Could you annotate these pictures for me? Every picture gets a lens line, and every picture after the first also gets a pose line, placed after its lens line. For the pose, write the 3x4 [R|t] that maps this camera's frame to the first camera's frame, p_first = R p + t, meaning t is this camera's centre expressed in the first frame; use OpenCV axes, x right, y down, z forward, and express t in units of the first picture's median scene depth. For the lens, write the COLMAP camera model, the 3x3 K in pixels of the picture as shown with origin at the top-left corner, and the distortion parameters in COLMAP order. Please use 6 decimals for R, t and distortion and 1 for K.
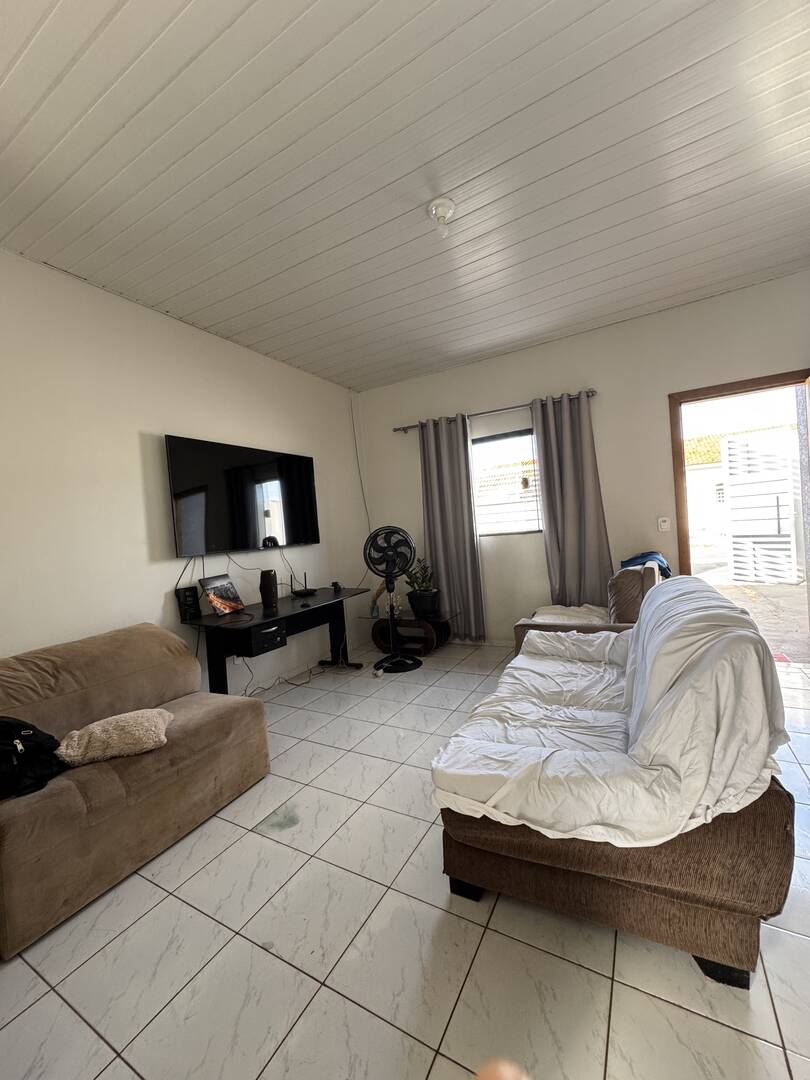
lens RADIAL K [[430.9, 0, 404.7], [0, 430.9, 538.9], [0, 0, 1]] dist [-0.001264, -0.000028]
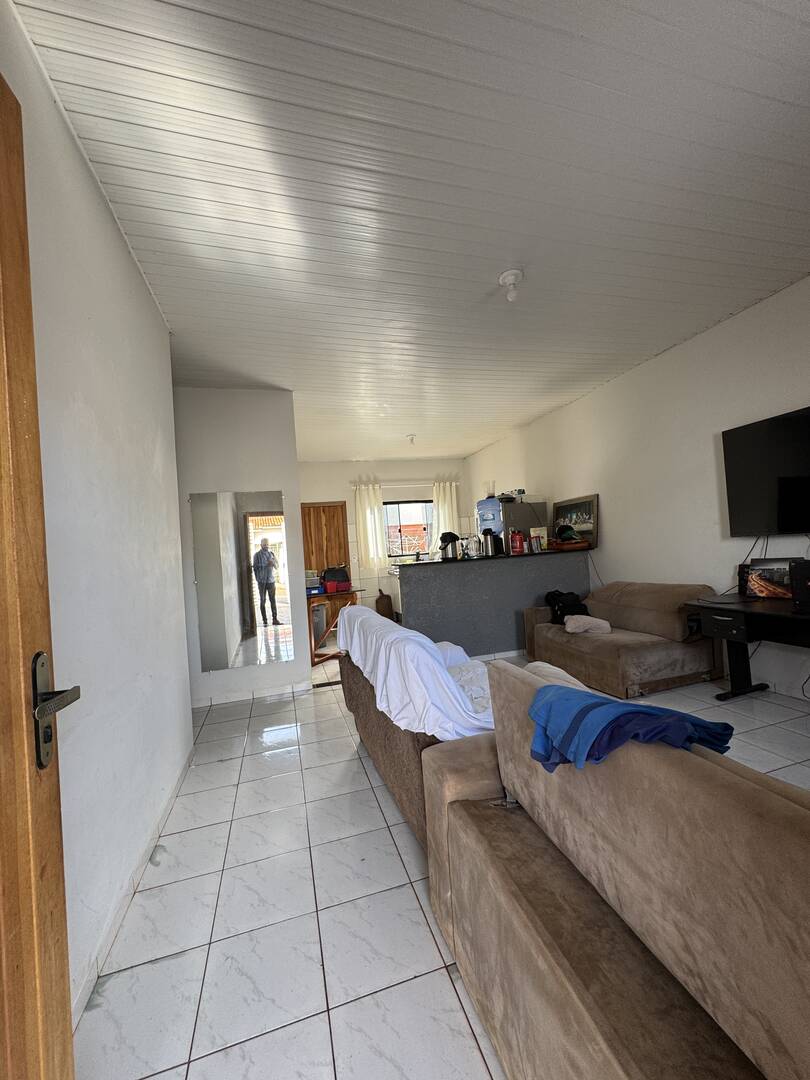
lens RADIAL K [[430.9, 0, 404.7], [0, 430.9, 538.9], [0, 0, 1]] dist [-0.001264, -0.000028]
pose [[-0.683332, 0.106922, -0.722236, 0.906436], [0.107110, 0.993197, 0.045696, -0.098205], [0.722208, -0.046133, -0.690136, 1.170976]]
